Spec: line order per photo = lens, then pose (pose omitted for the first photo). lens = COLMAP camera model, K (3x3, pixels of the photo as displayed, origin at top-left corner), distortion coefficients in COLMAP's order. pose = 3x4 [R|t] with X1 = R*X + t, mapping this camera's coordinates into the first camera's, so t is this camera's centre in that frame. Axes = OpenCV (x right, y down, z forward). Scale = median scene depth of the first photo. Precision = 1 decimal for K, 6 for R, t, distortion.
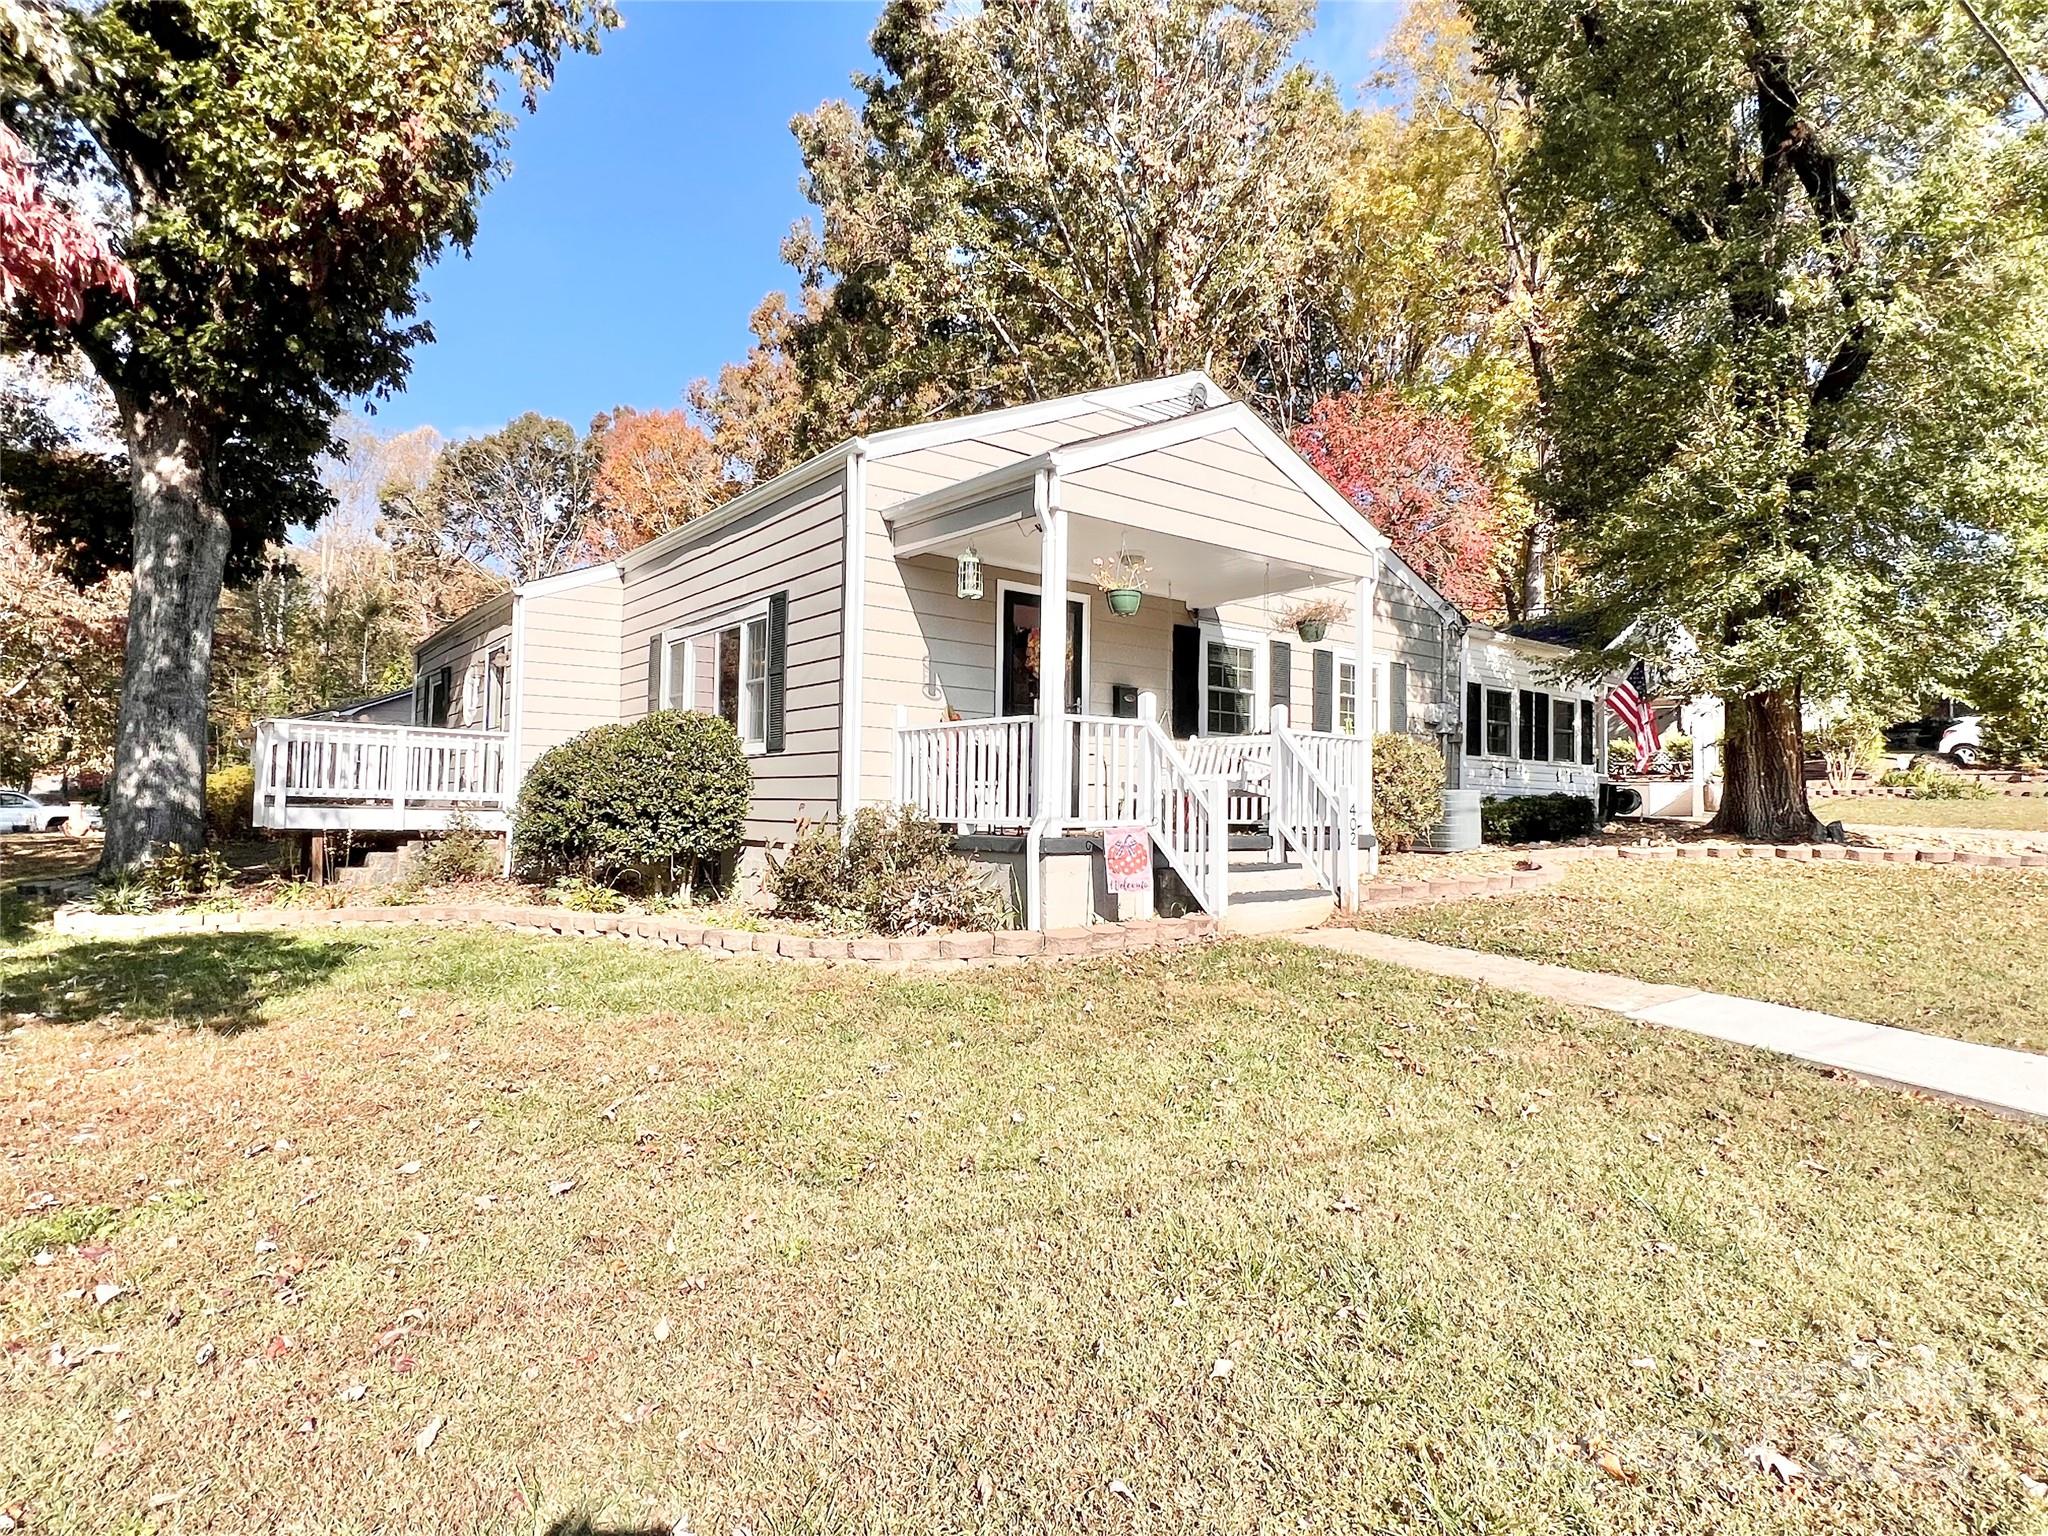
lens RADIAL K [[1052.4, 0, 1024.0], [0, 1052.4, 768.0], [0, 0, 1]] dist [0.003165, 0.000266]
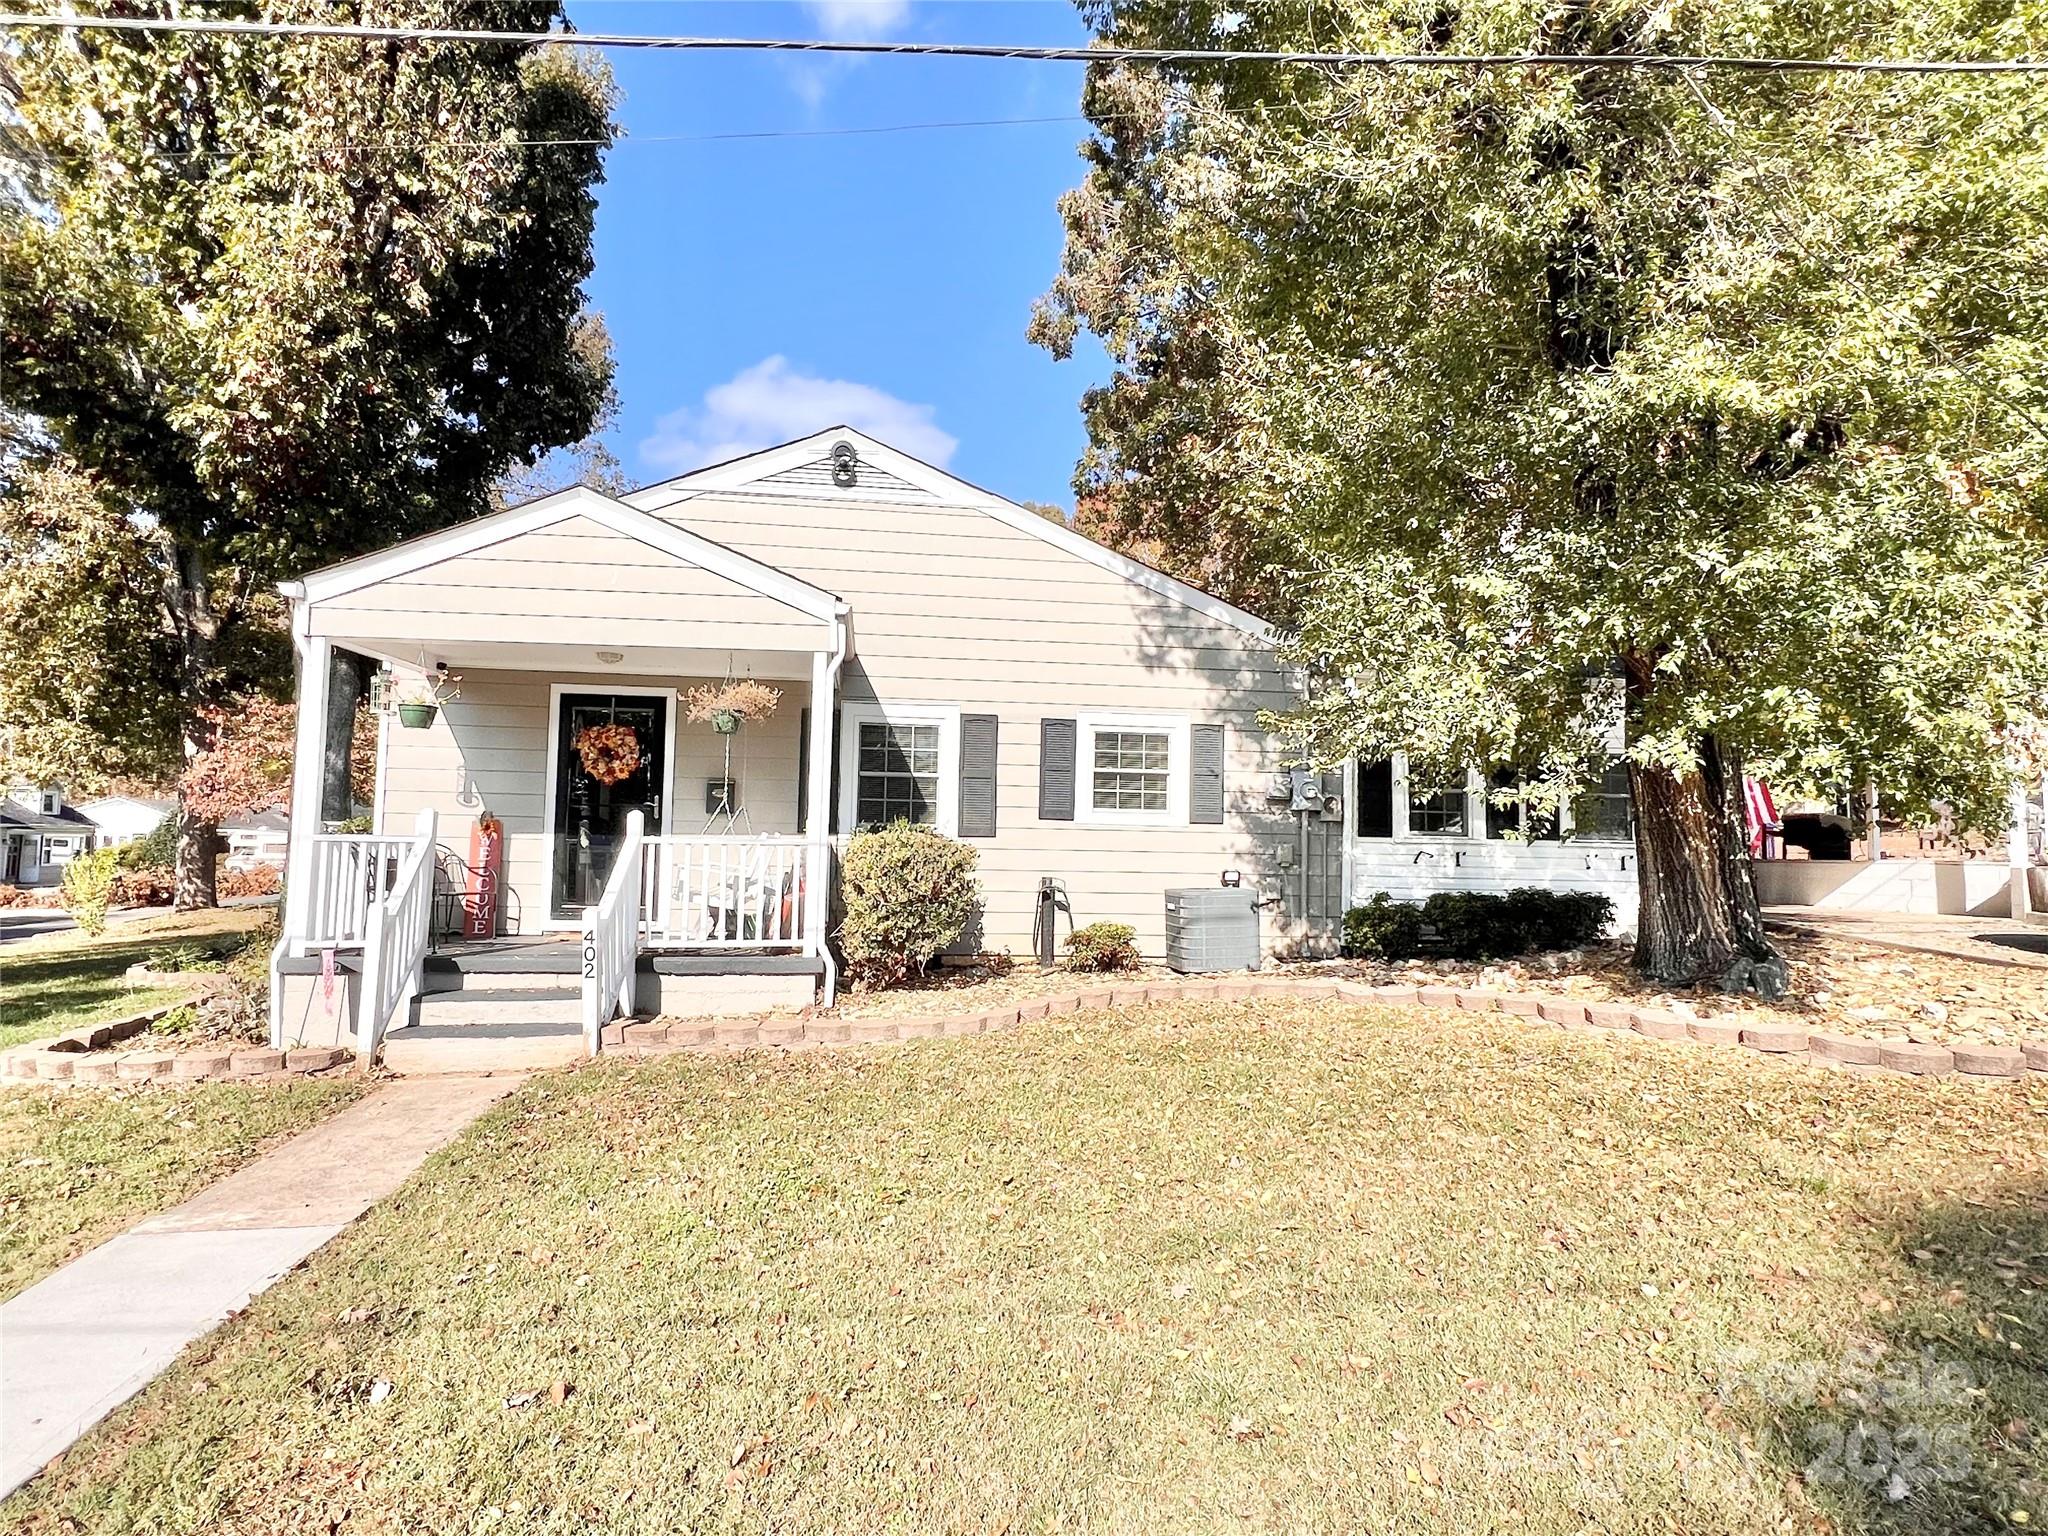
lens RADIAL K [[1052.4, 0, 1024.0], [0, 1052.4, 768.0], [0, 0, 1]] dist [0.003165, 0.000266]
pose [[0.858898, -0.022234, -0.511664, 0.727107], [0.009766, 0.999587, -0.027043, -0.053431], [0.512053, 0.018230, 0.858760, 0.289862]]
